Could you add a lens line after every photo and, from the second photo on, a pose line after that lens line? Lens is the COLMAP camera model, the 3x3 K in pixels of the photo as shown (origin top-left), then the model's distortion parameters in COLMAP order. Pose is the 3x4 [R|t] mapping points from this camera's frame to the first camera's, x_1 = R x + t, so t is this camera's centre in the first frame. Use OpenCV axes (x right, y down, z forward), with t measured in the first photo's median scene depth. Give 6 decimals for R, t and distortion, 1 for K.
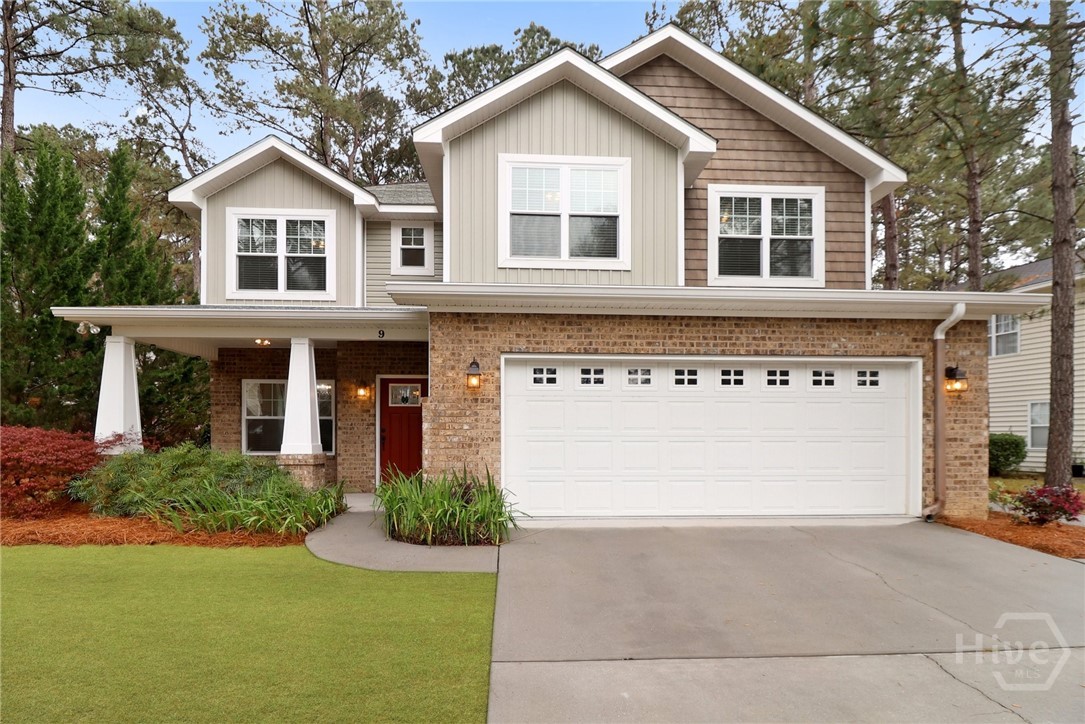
lens RADIAL K [[524.1, 0, 551.0], [0, 524.1, 433.5], [0, 0, 1]] dist [-0.008519, -0.000109]
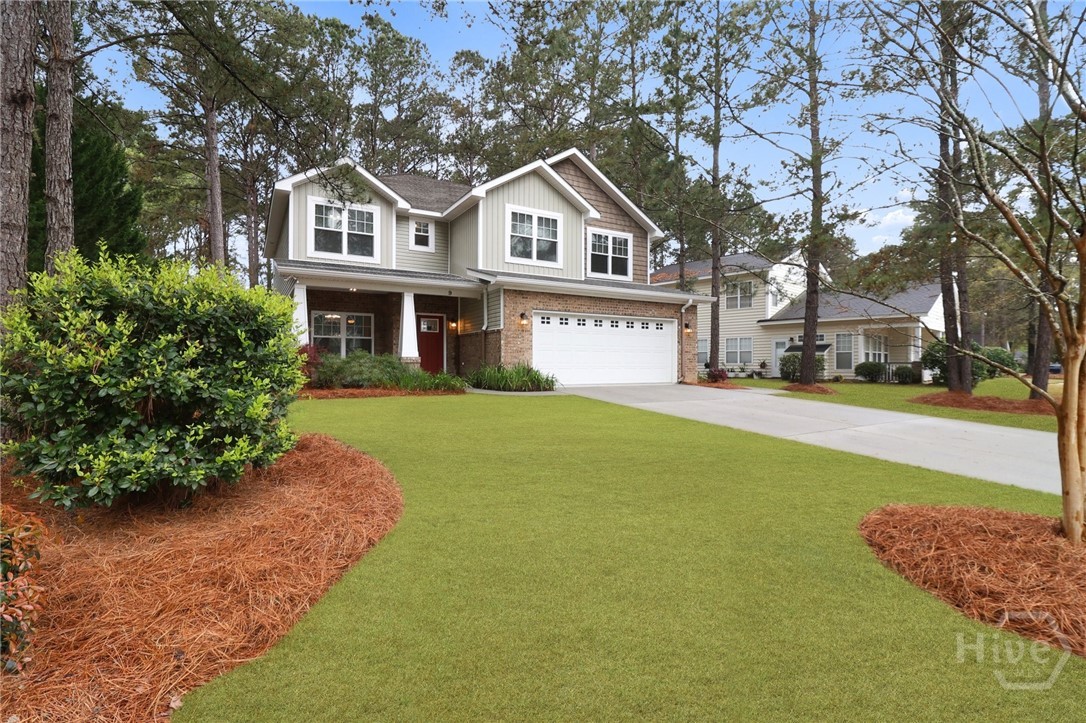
lens RADIAL K [[512.9, 0, 541.1], [0, 512.9, 366.8], [0, 0, 1]] dist [-0.005652, -0.000716]
pose [[0.882956, -0.002340, 0.469450, -0.786630], [0.000497, 0.999992, 0.004050, 0.056894], [-0.469456, -0.003343, 0.882950, -0.666539]]
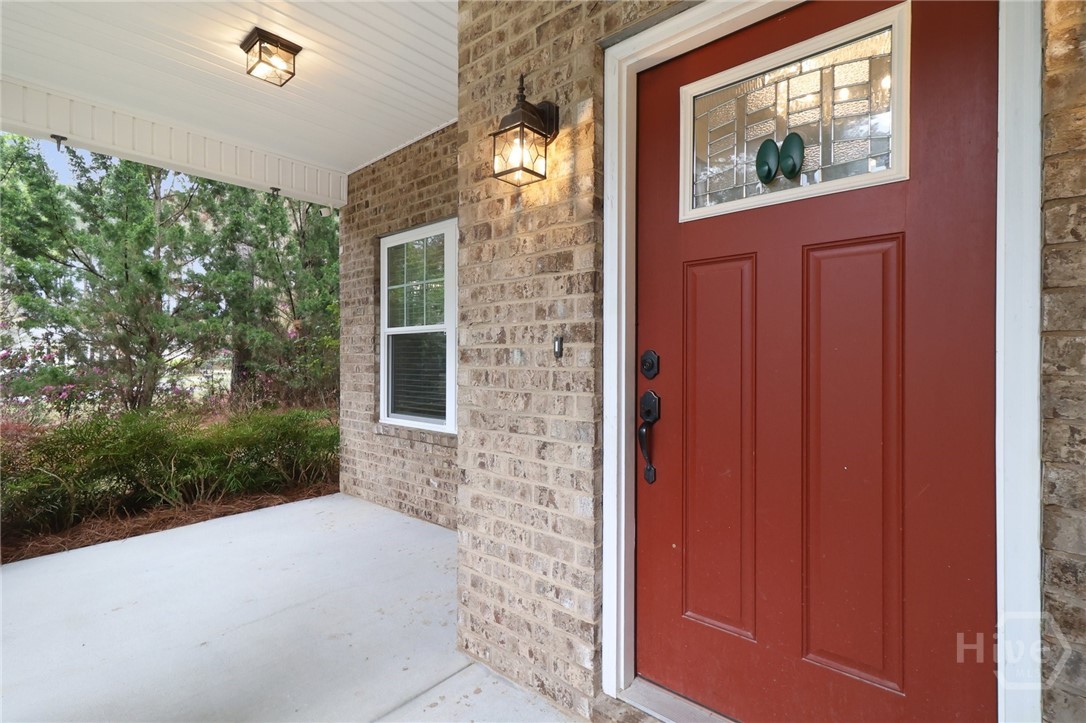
lens RADIAL K [[512.9, 0, 538.0], [0, 512.9, 363.2], [0, 0, 1]] dist [-0.005652, -0.000716]
pose [[0.687731, 0.003352, -0.725958, -0.238794], [-0.003346, 0.999993, 0.001448, -0.007845], [0.725958, 0.001433, 0.687738, 0.921004]]
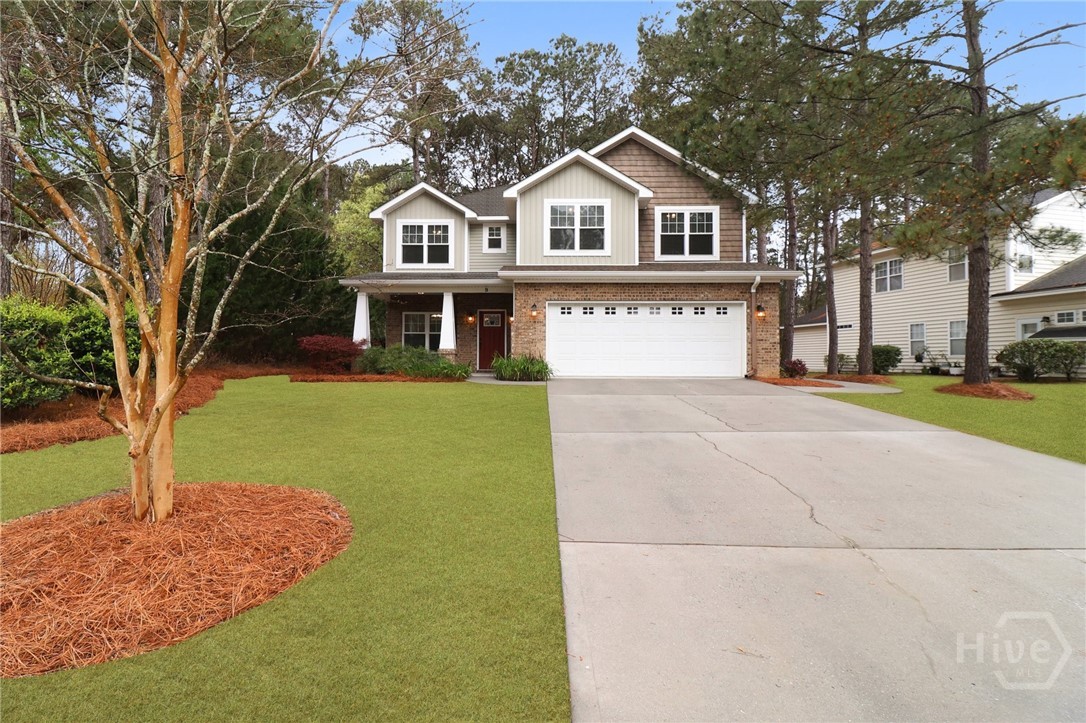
lens RADIAL K [[512.9, 0, 547.5], [0, 512.9, 356.6], [0, 0, 1]] dist [-0.005652, -0.000716]
pose [[0.997578, 0.000441, -0.069554, 0.044995], [-0.000623, 0.999996, -0.002589, 0.065086], [0.069552, 0.002627, 0.997575, -0.855283]]
